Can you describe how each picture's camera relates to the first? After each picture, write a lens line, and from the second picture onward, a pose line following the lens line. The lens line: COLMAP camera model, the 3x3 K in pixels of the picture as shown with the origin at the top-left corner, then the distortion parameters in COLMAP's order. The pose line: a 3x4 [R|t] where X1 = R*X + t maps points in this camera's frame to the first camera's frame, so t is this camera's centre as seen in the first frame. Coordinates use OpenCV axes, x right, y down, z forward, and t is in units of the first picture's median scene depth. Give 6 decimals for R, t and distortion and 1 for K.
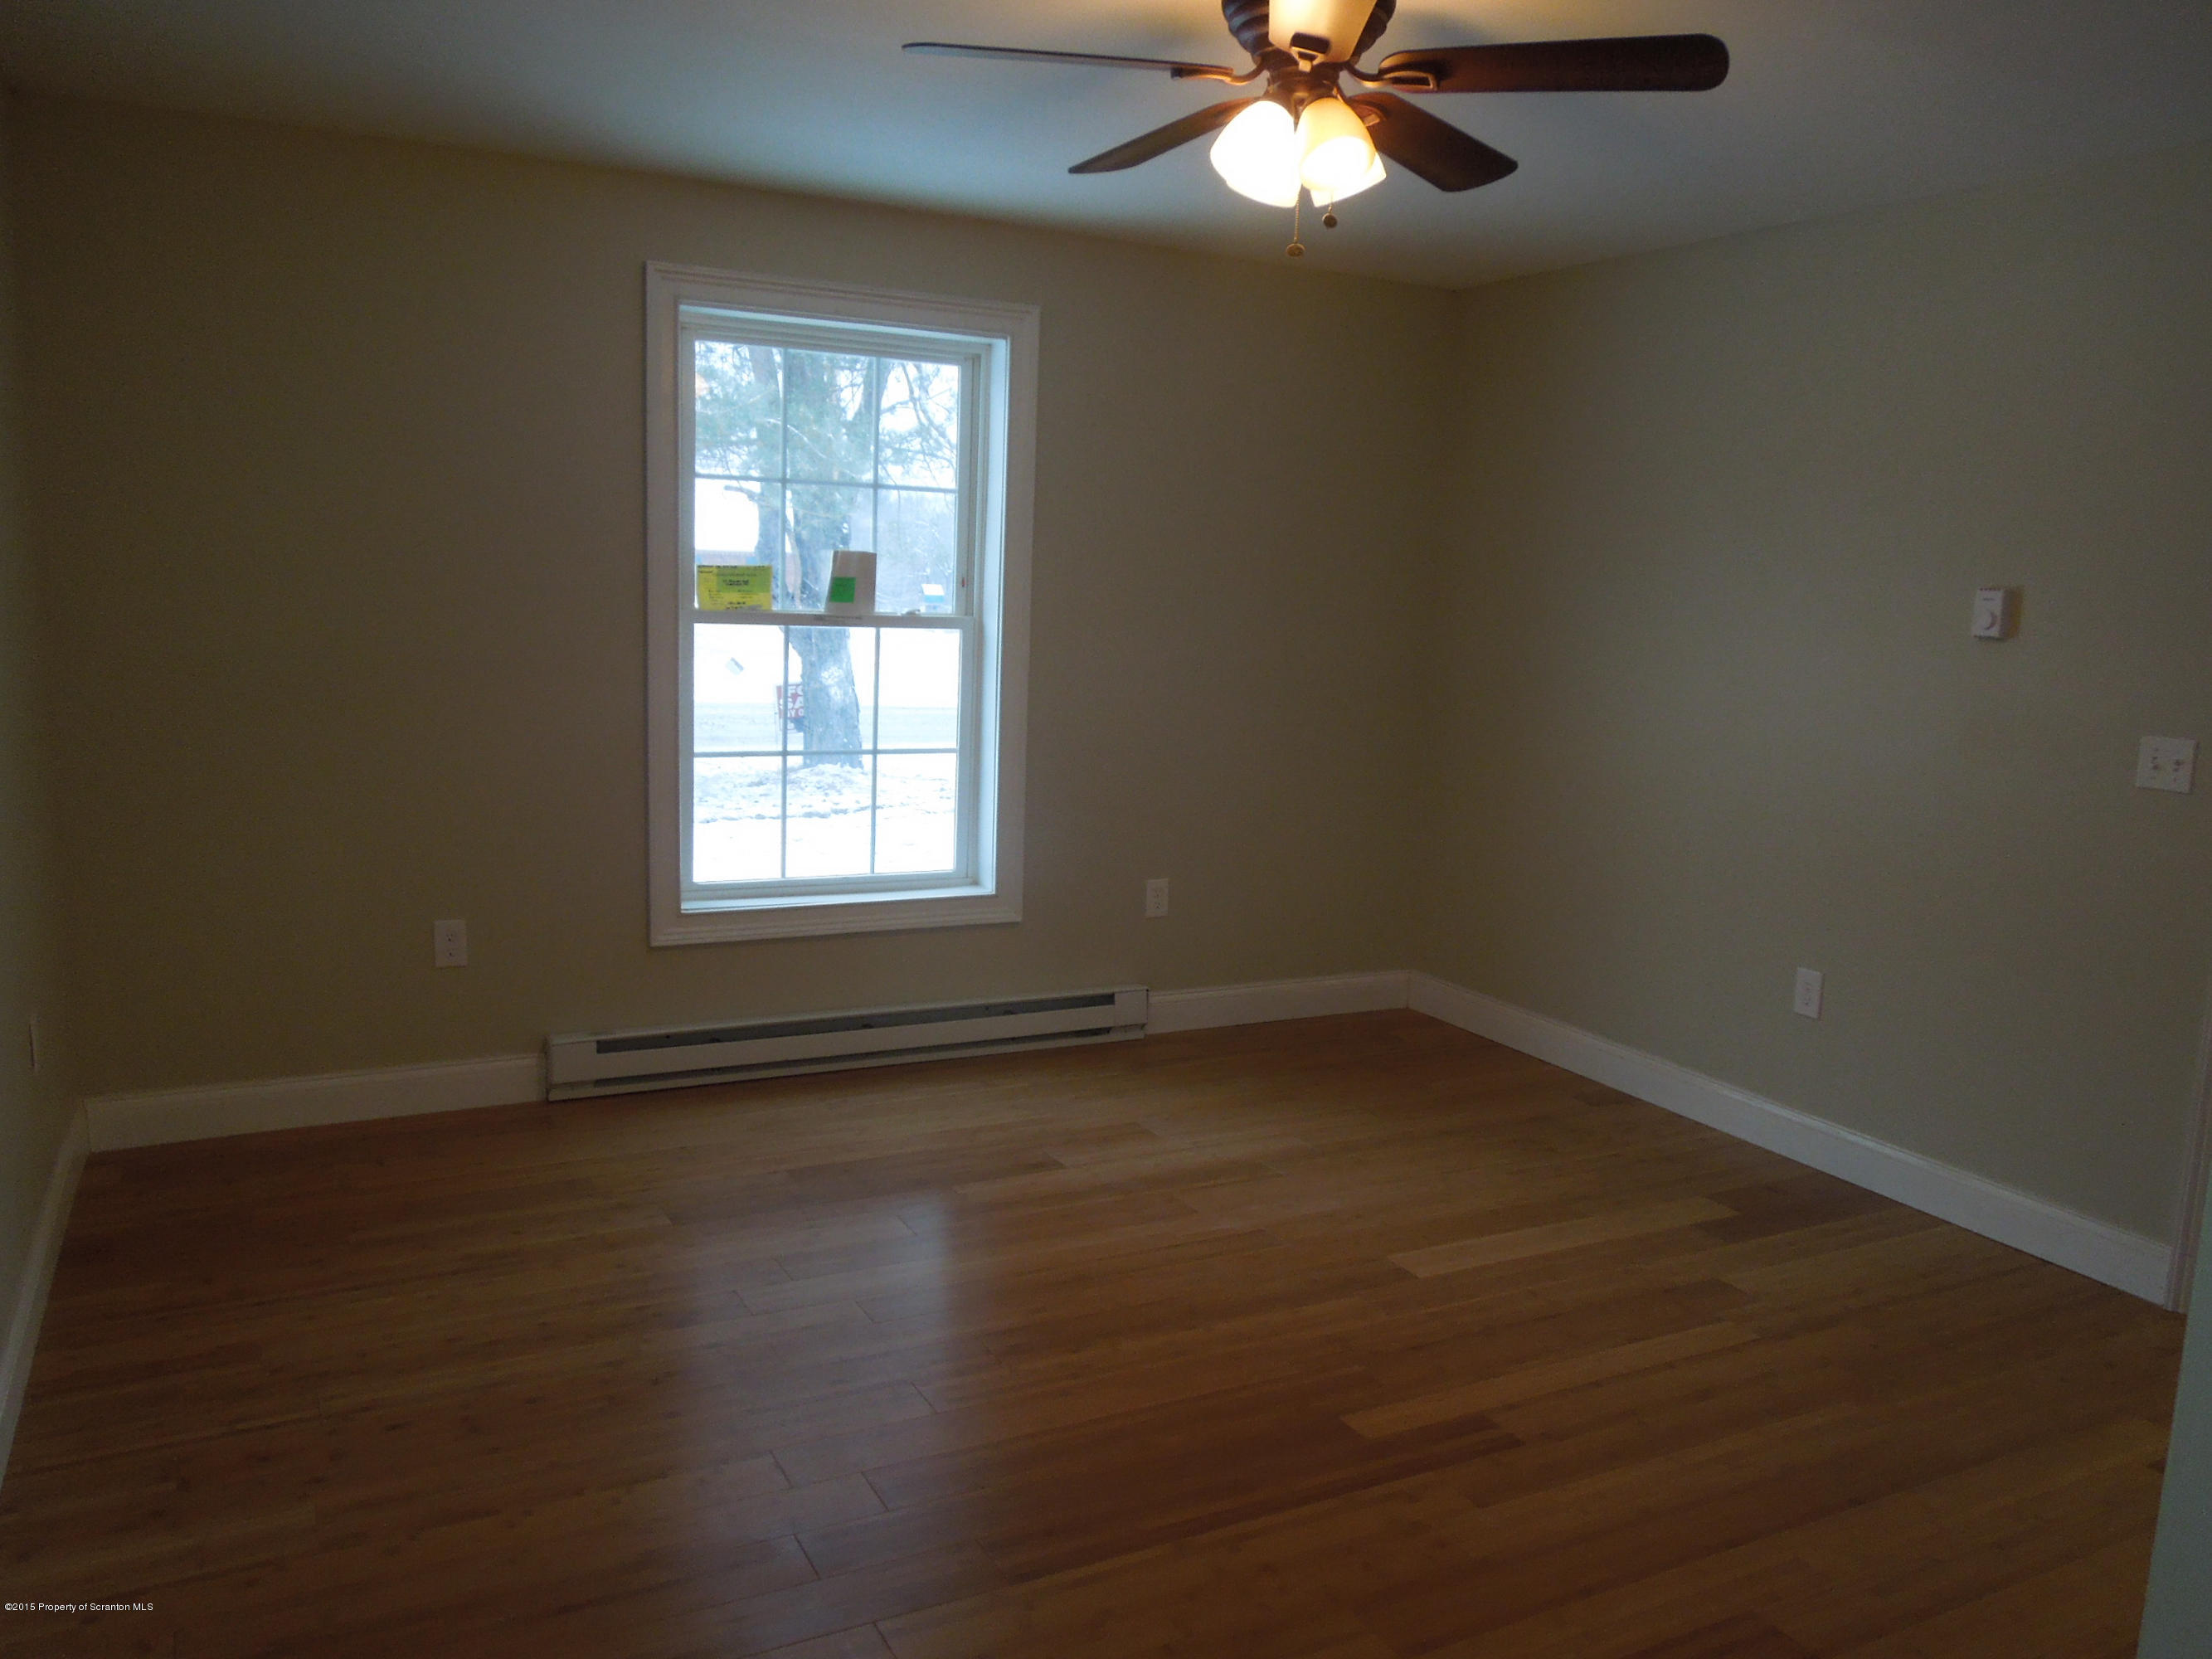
lens RADIAL K [[1679.5, 0, 1115.3], [0, 1679.5, 830.8], [0, 0, 1]] dist [-0.004094, -0.000573]
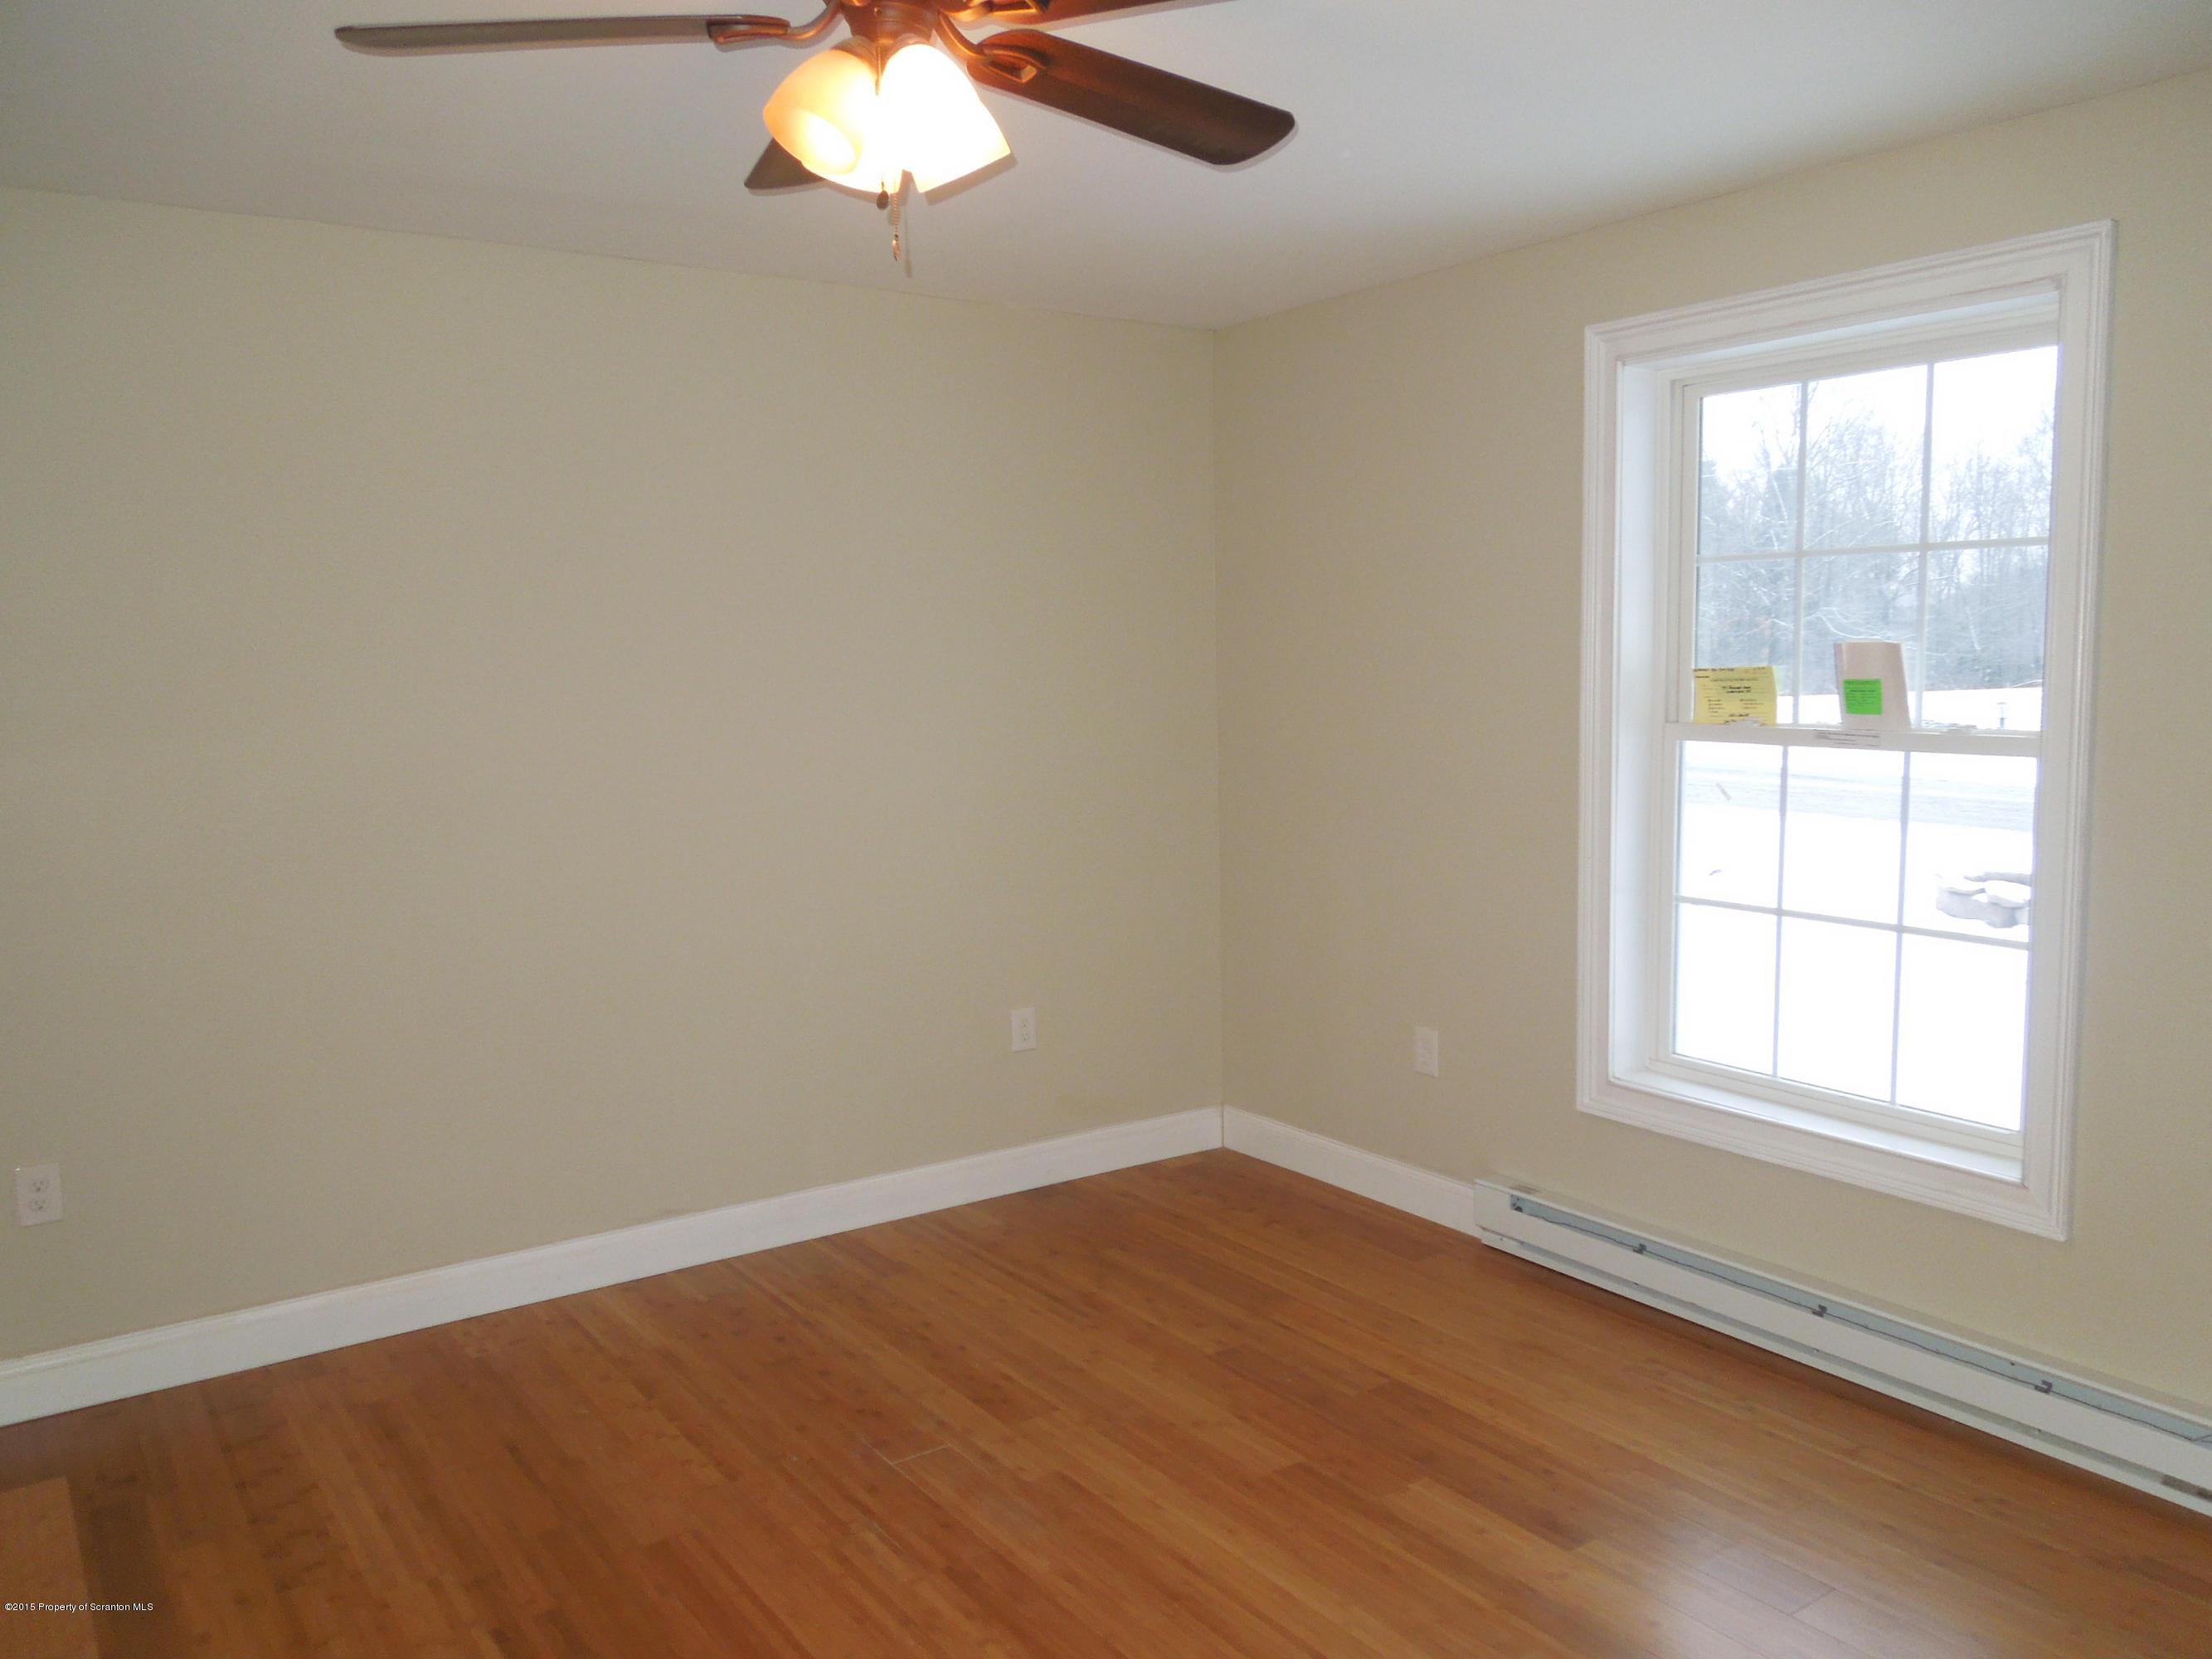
lens RADIAL K [[1679.5, 0, 1115.3], [0, 1679.5, 830.8], [0, 0, 1]] dist [-0.004094, -0.000573]
pose [[0.129309, 0.067266, -0.989320, 0.521051], [-0.132568, 0.989913, 0.049979, -0.082388], [0.982703, 0.124690, 0.136922, 0.611013]]
